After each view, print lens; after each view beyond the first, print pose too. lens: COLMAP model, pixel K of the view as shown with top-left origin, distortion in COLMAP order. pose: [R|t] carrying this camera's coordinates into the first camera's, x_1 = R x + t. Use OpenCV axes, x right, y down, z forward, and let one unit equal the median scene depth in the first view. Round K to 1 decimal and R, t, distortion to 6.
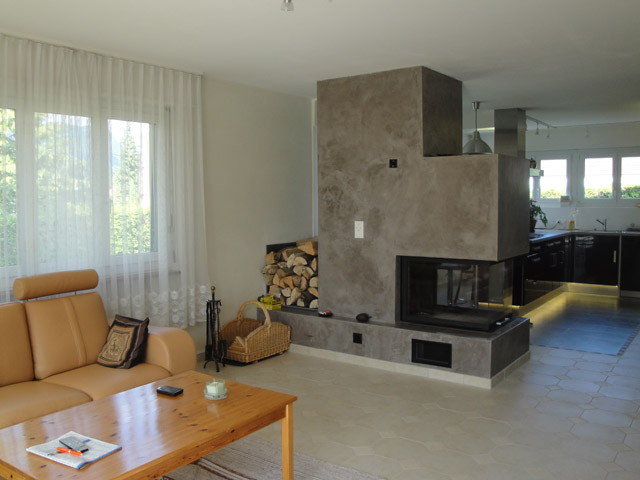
lens RADIAL K [[599.1, 0, 309.6], [0, 599.1, 237.3], [0, 0, 1]] dist [-0.186303, 0.215994]
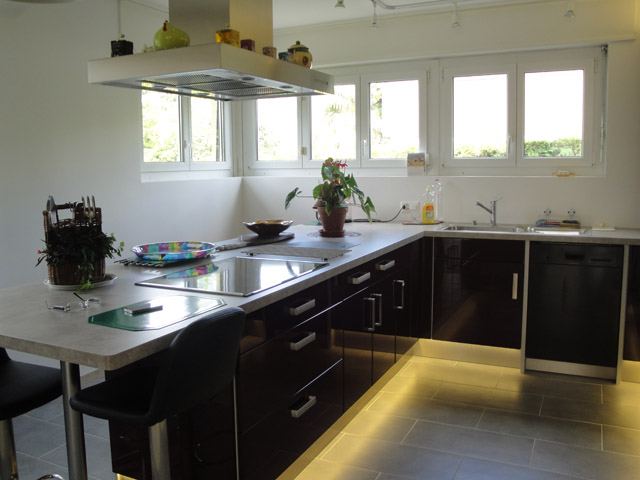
lens RADIAL K [[599.1, 0, 309.6], [0, 599.1, 237.3], [0, 0, 1]] dist [-0.186303, 0.215994]
pose [[0.984380, -0.030060, 0.173471, 0.273287], [0.020094, 0.998060, 0.058926, -0.033195], [-0.174906, -0.054519, 0.983075, 0.542424]]
